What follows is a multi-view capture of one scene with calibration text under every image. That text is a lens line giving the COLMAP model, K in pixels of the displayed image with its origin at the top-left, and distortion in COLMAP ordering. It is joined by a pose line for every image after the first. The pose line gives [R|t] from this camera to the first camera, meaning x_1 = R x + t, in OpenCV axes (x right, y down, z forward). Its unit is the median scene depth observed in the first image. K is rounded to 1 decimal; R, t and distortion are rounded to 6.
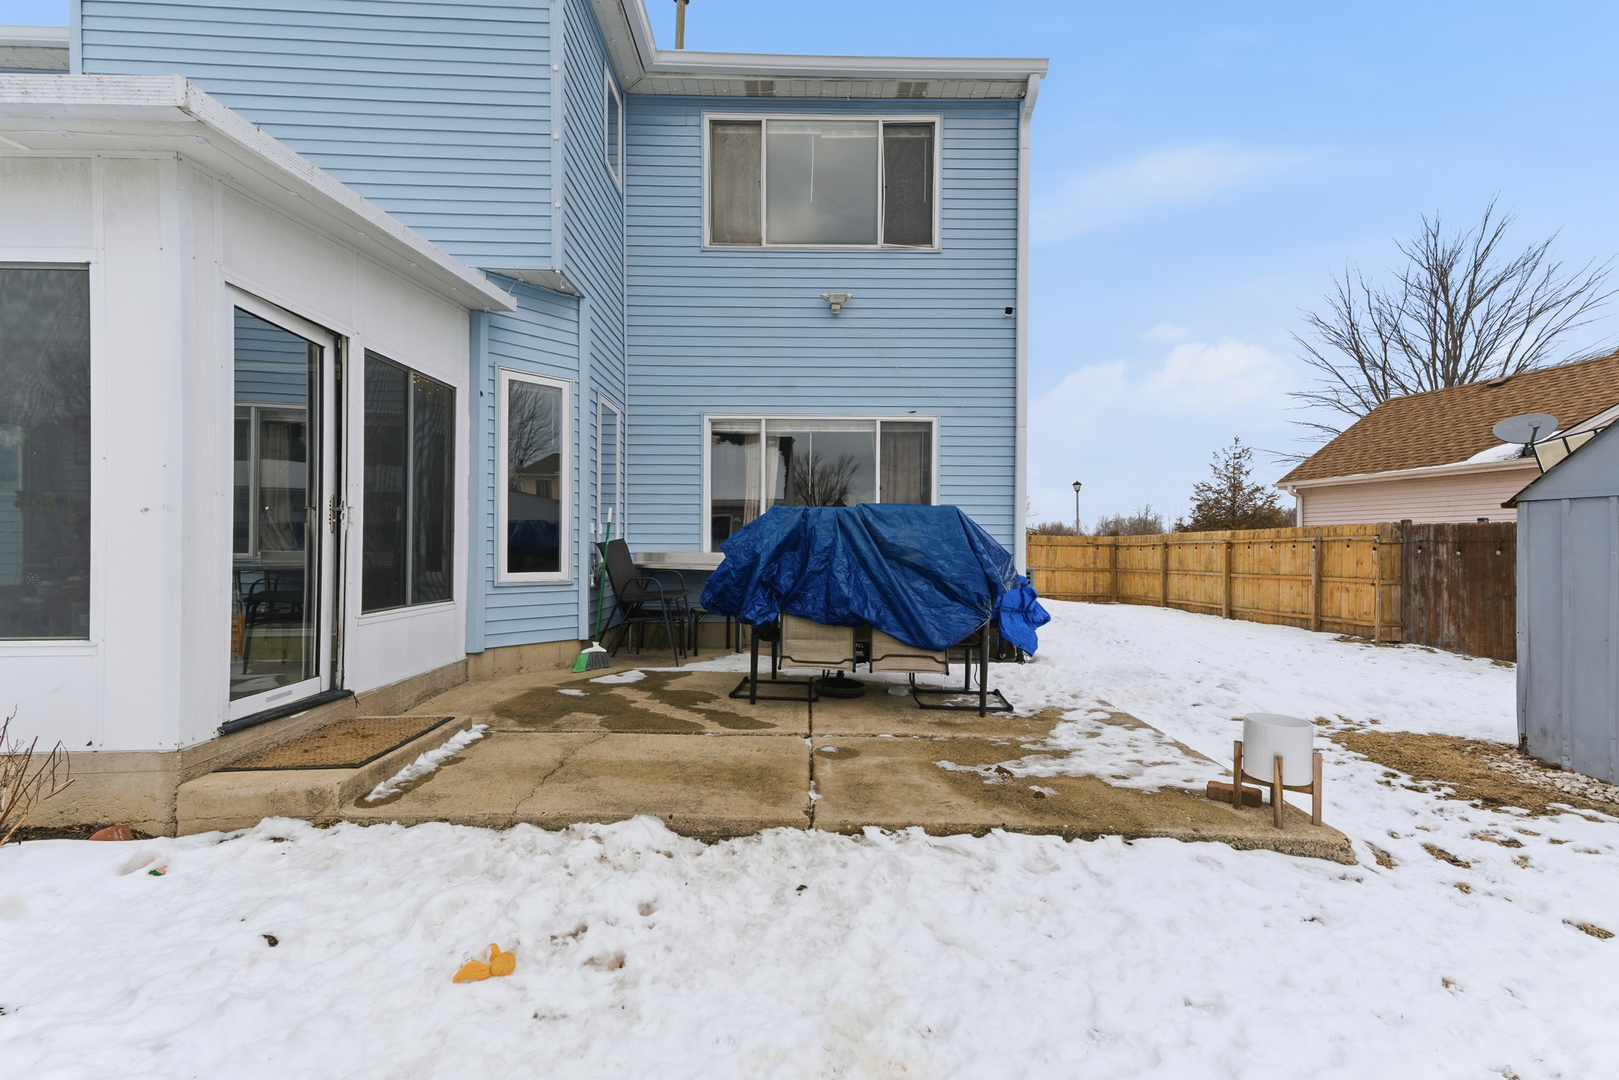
lens RADIAL K [[750.4, 0, 811.8], [0, 750.4, 540.0], [0, 0, 1]] dist [0.052984, 0.000506]
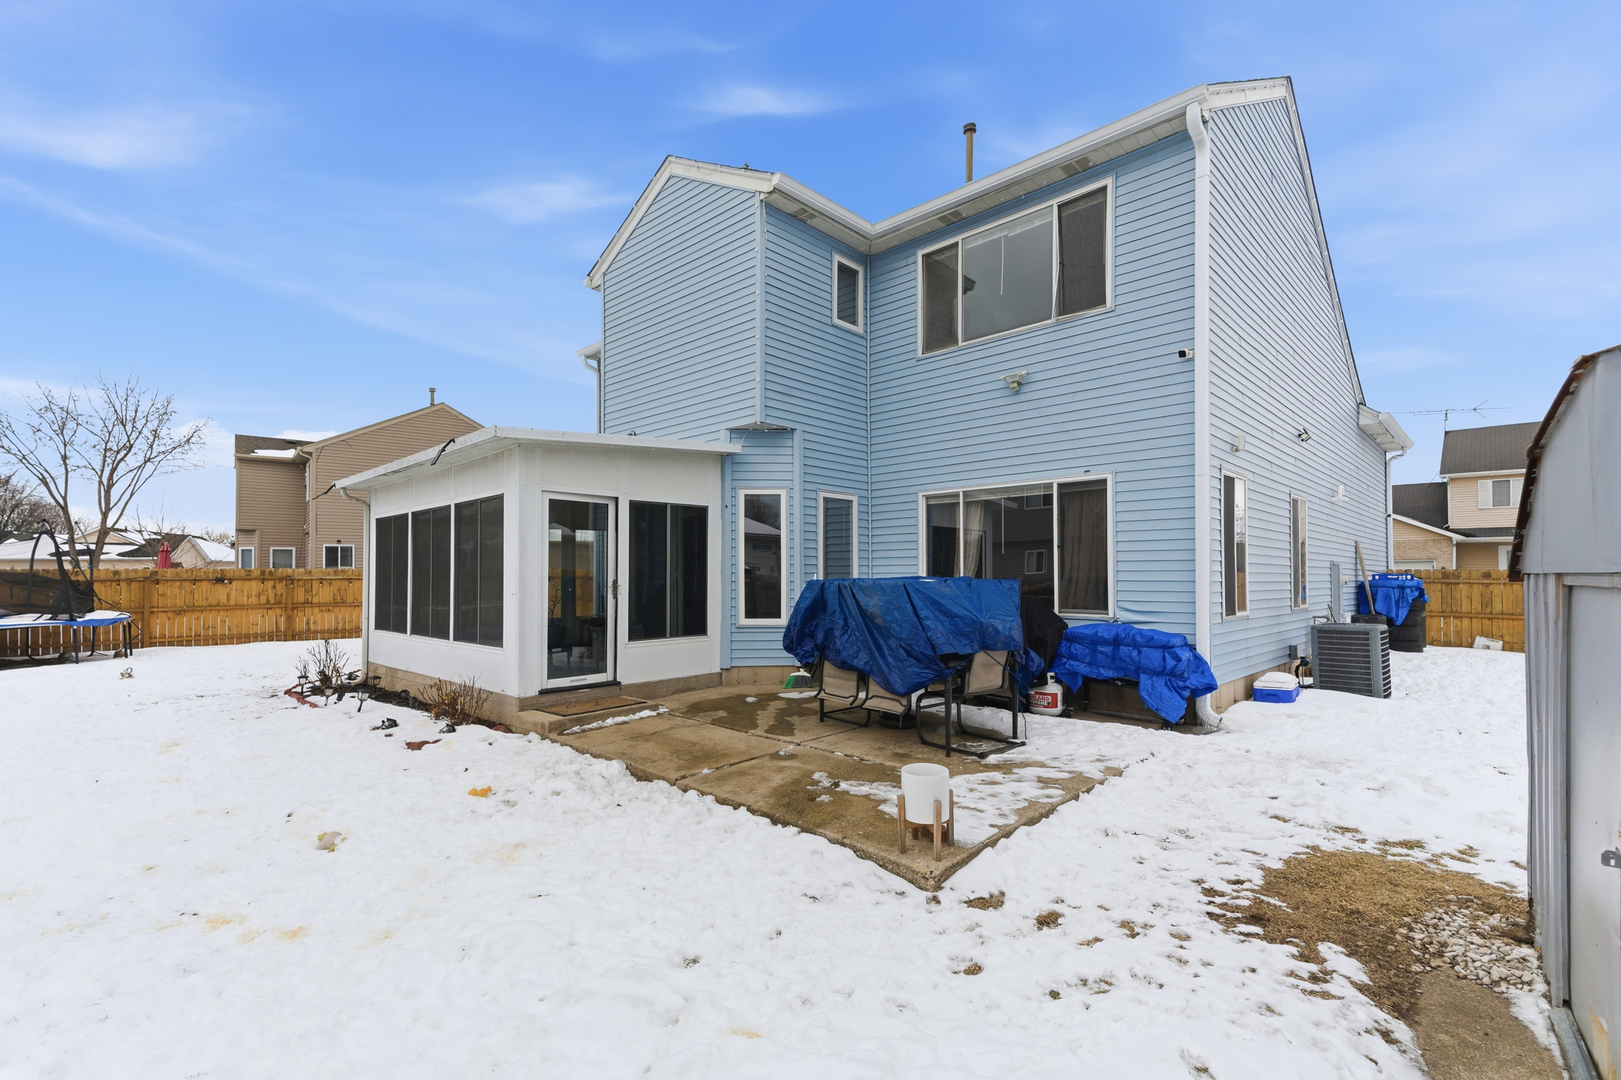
lens RADIAL K [[751.4, 0, 817.8], [0, 751.4, 556.7], [0, 0, 1]] dist [0.052984, 0.000506]
pose [[0.711652, -0.023702, -0.702133, 0.827469], [0.017183, 0.999719, -0.016332, -0.058640], [0.702322, -0.000442, 0.711859, 0.003767]]
